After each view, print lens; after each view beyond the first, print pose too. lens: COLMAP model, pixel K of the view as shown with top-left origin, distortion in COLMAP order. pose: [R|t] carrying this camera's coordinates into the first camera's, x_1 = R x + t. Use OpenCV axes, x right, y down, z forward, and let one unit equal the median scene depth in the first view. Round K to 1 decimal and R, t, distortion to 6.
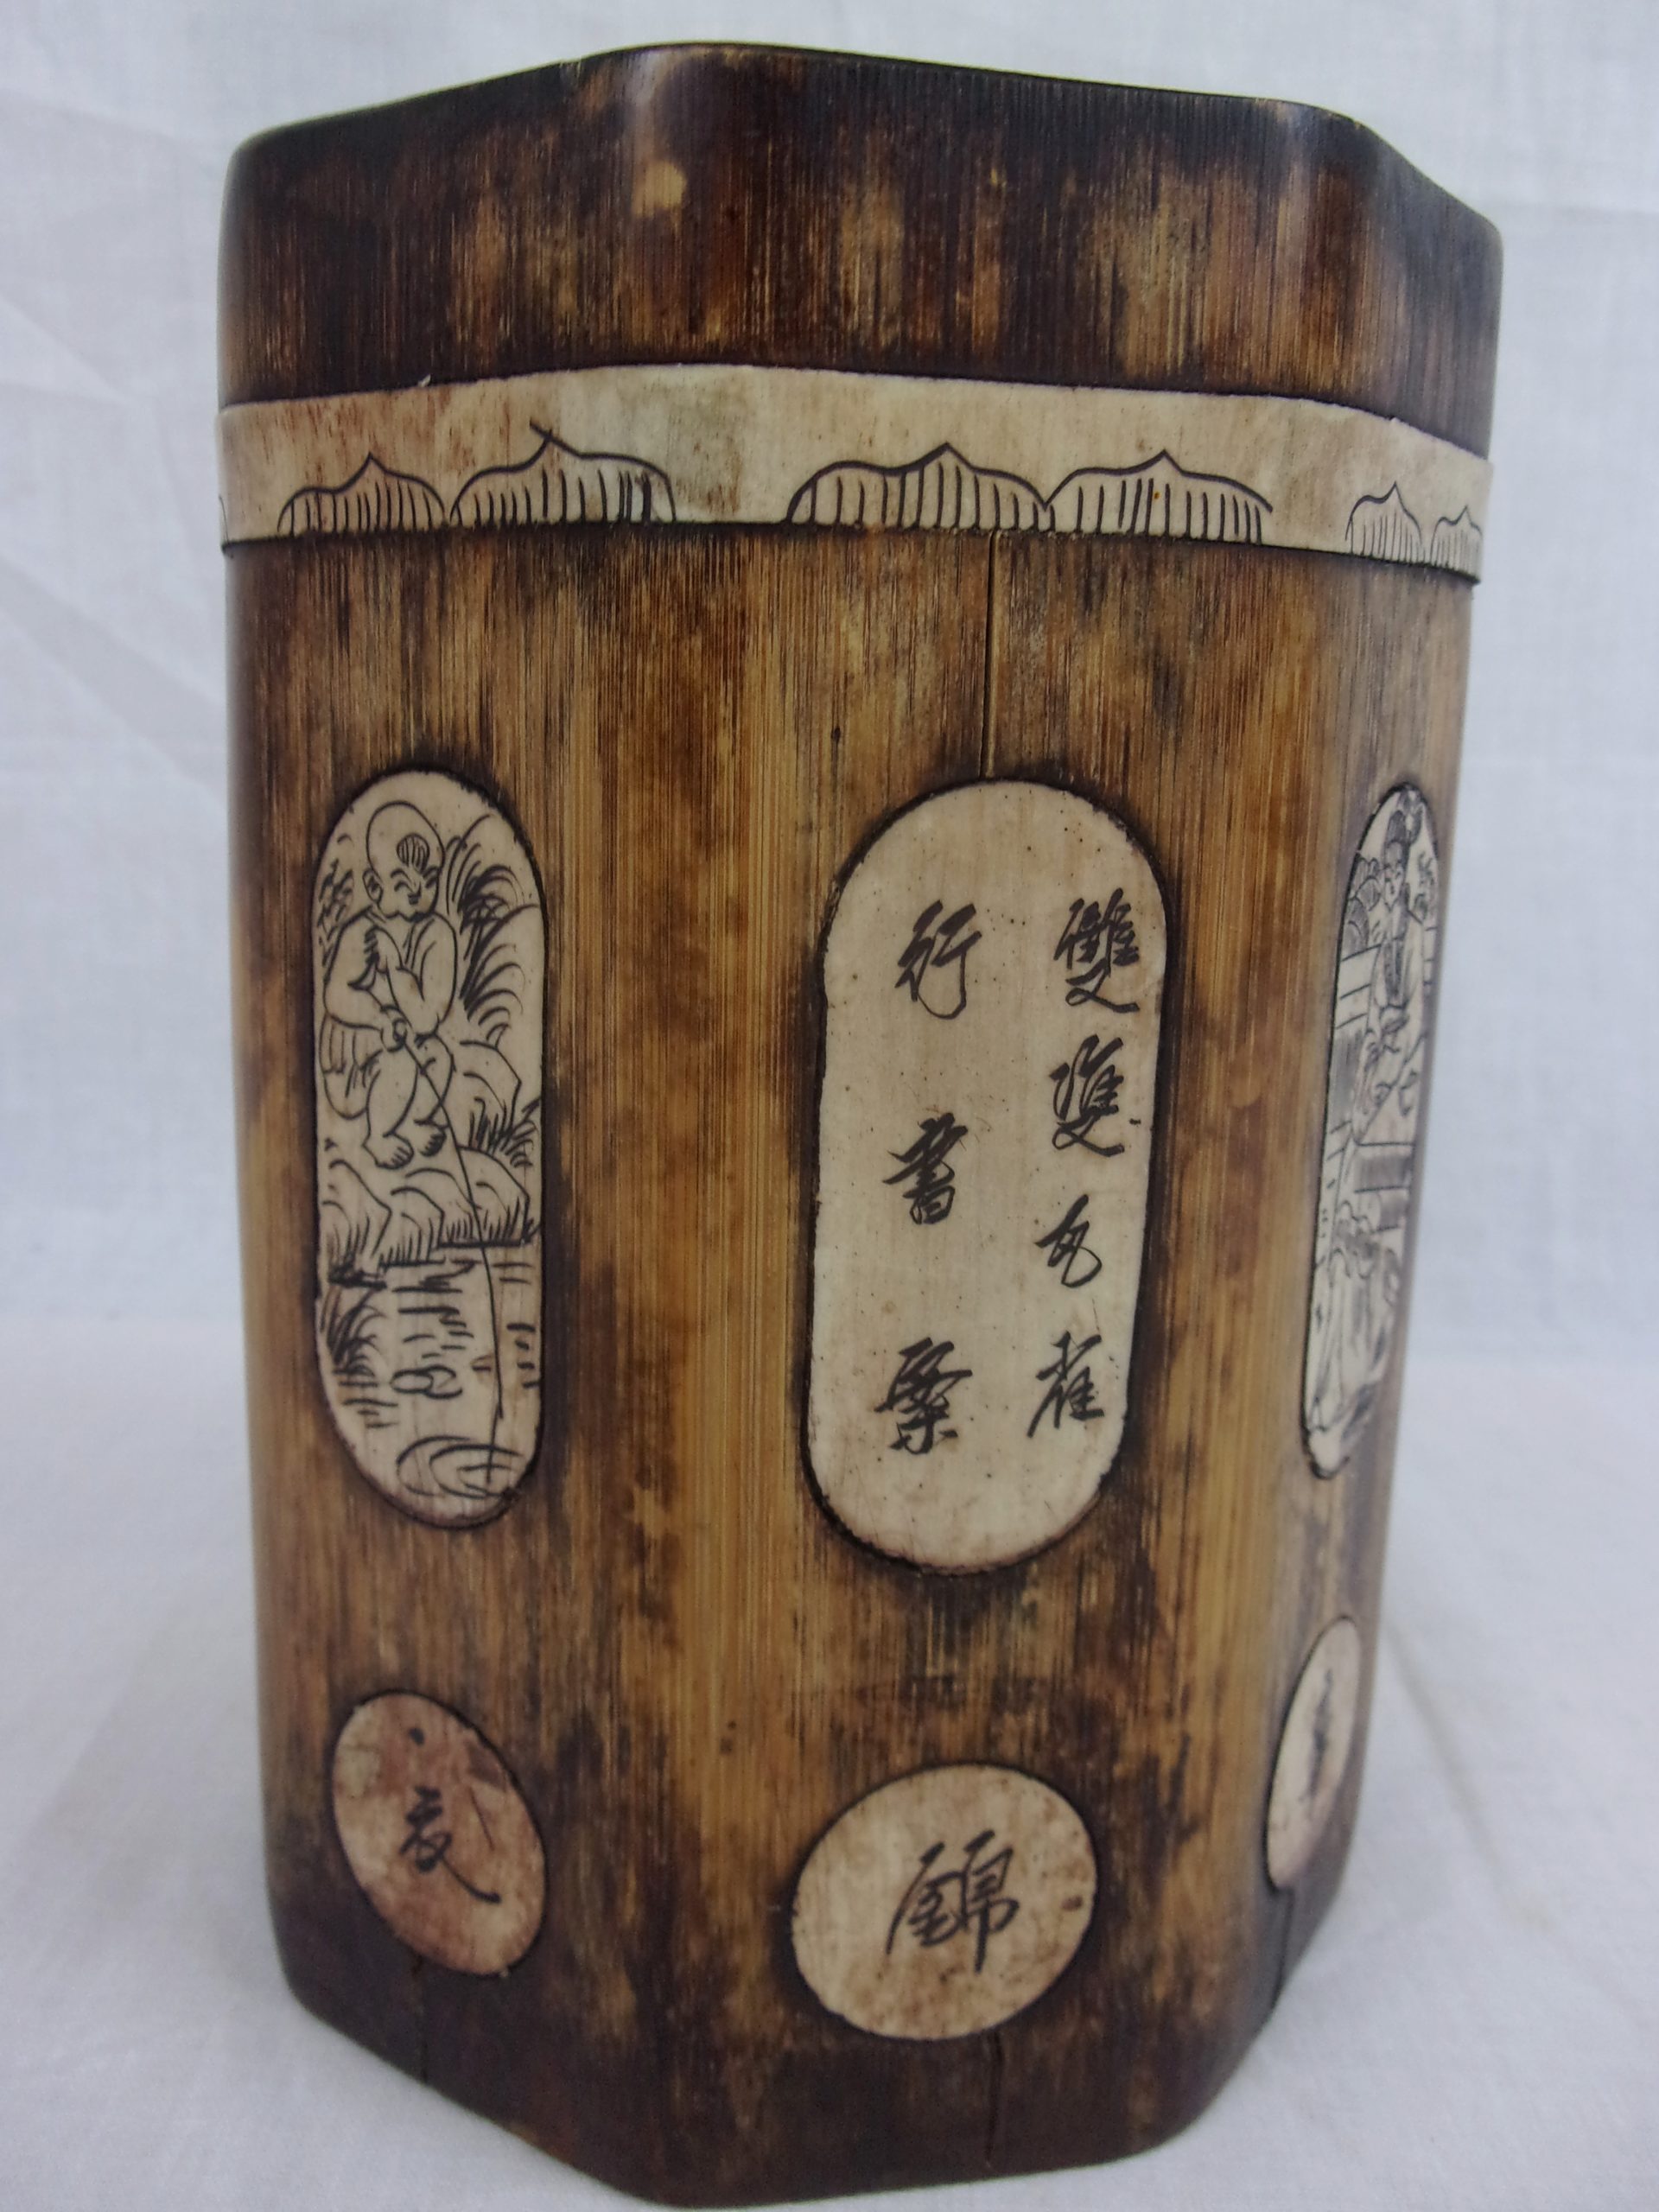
lens RADIAL K [[1866.6, 0, 831.3], [0, 1866.6, 1135.8], [0, 0, 1]] dist [0.006357, -0.007762]
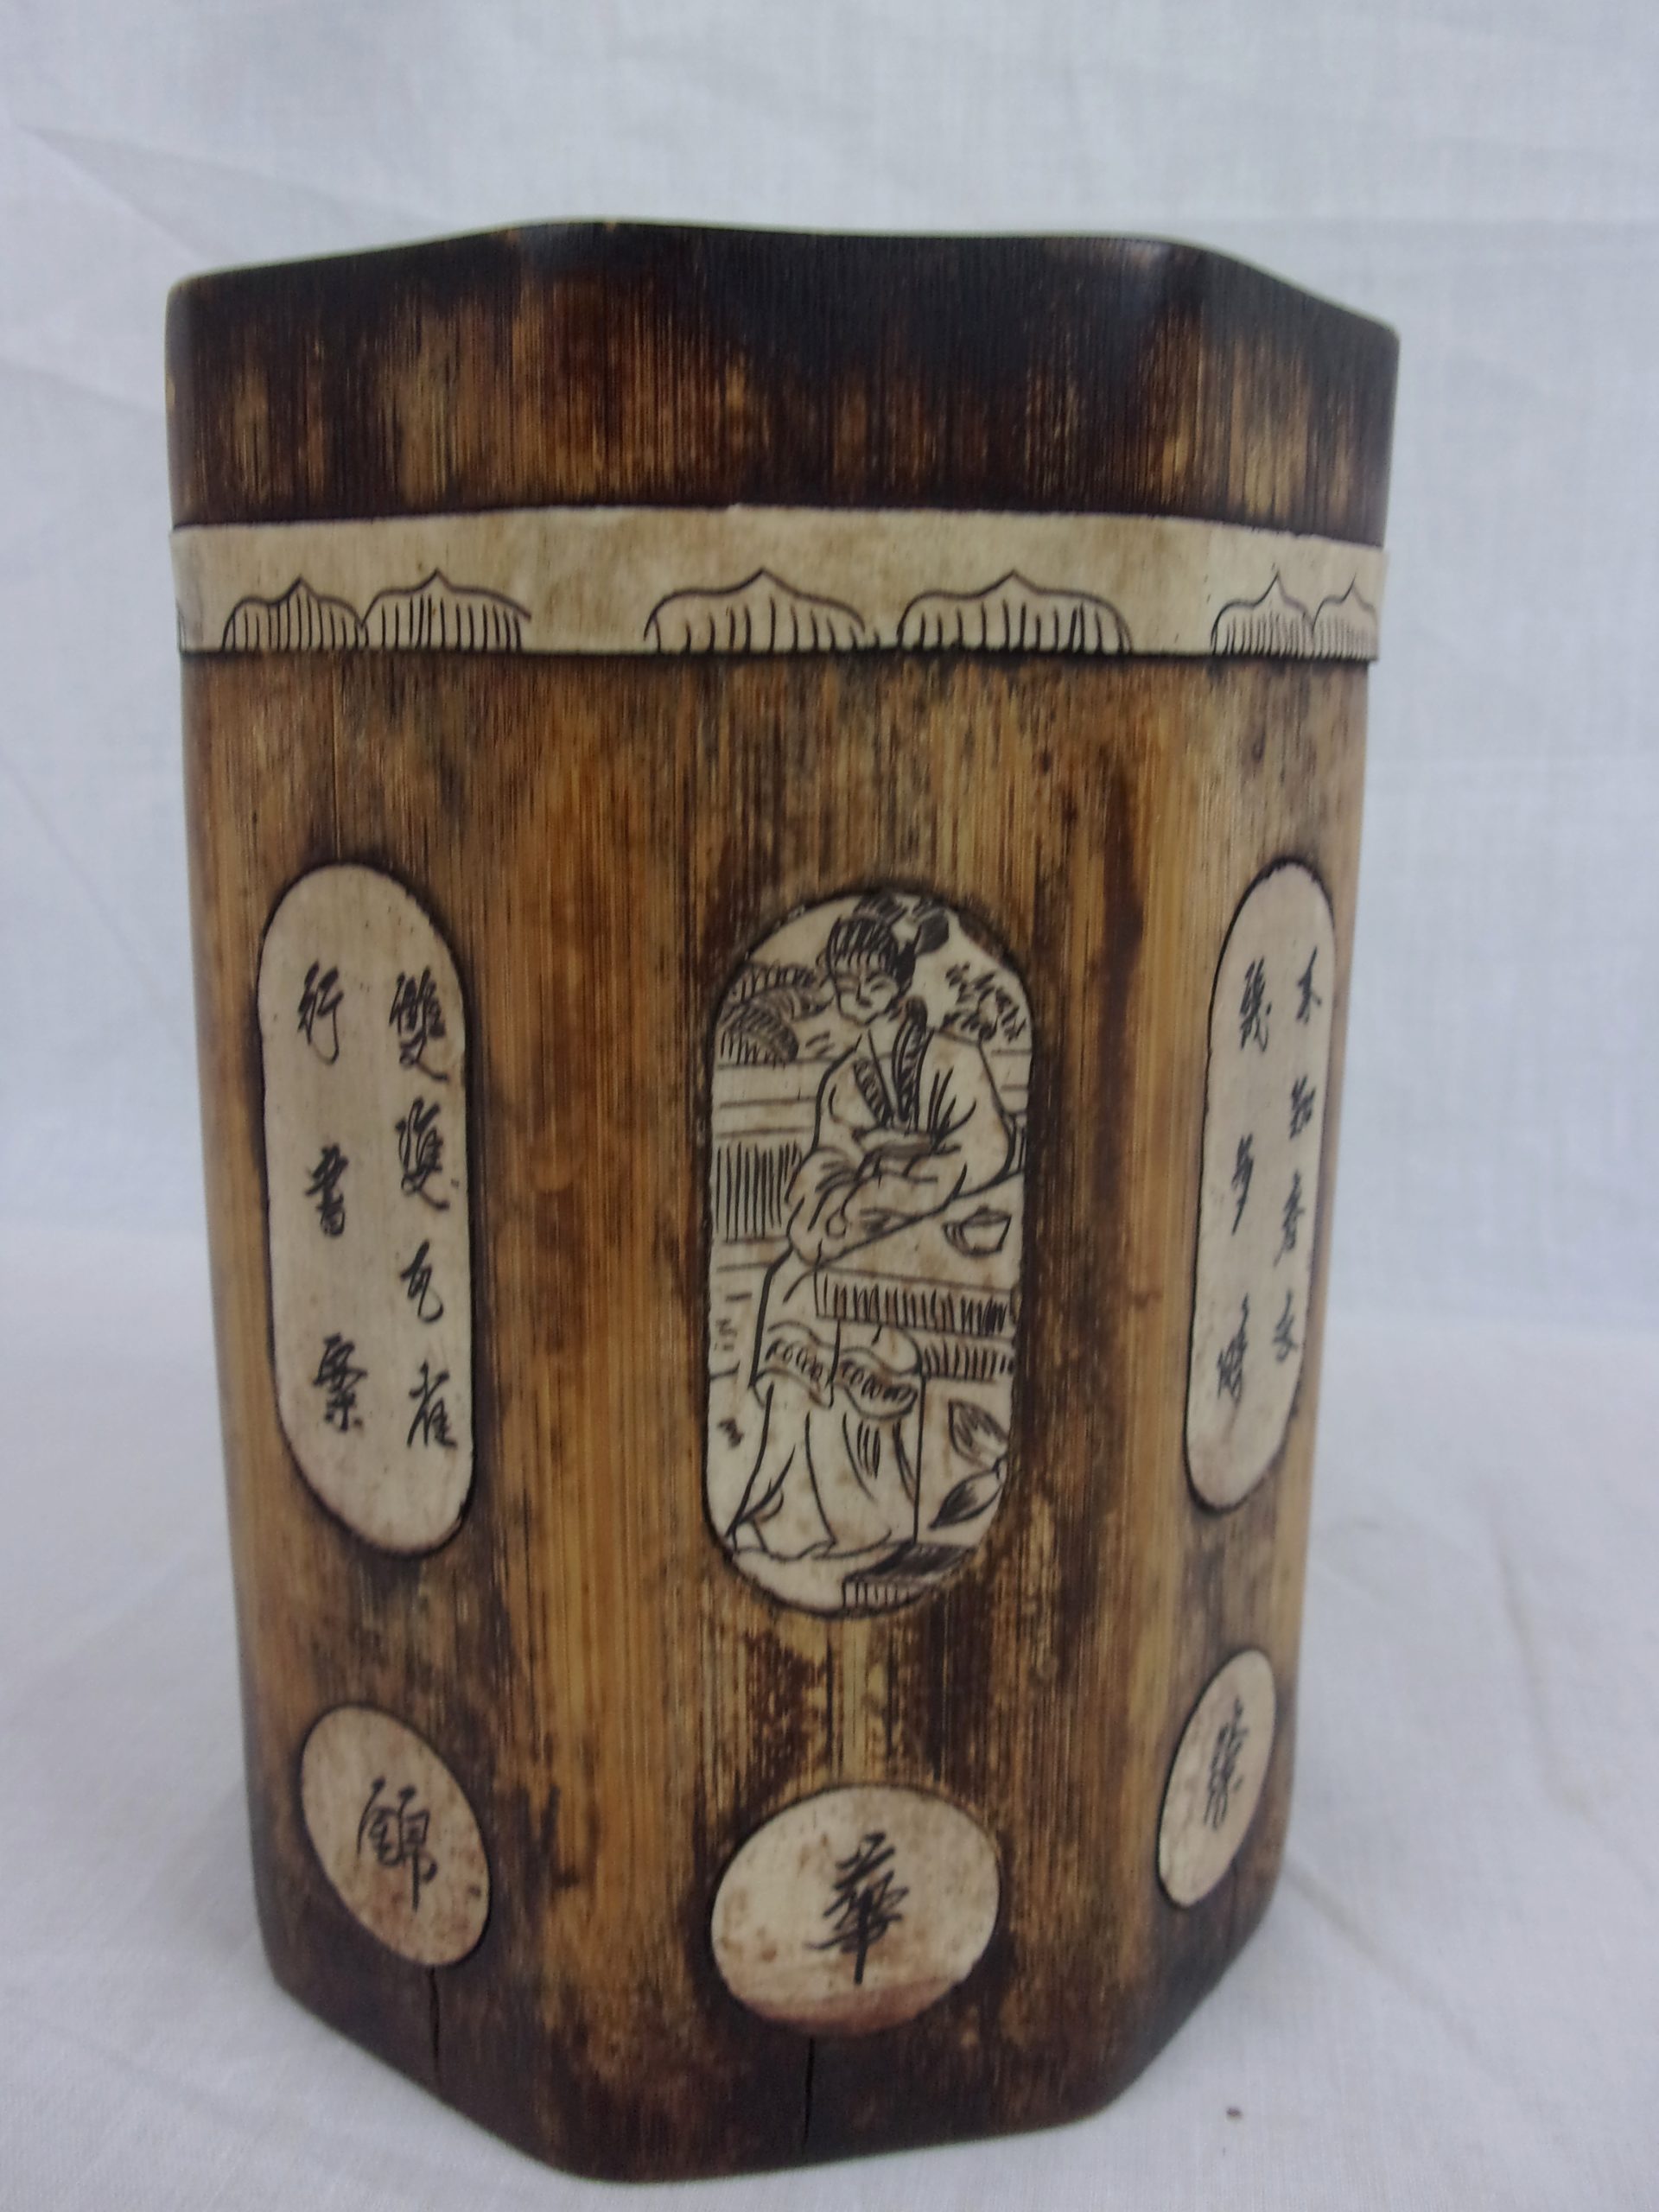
lens RADIAL K [[1866.6, 0, 831.3], [0, 1866.6, 1135.8], [0, 0, 1]] dist [0.006357, -0.007762]
pose [[0.681458, 0.163092, -0.713454, 1.098353], [-0.159254, 0.984539, 0.072949, -0.151055], [0.714320, 0.063908, 0.696895, 0.407920]]
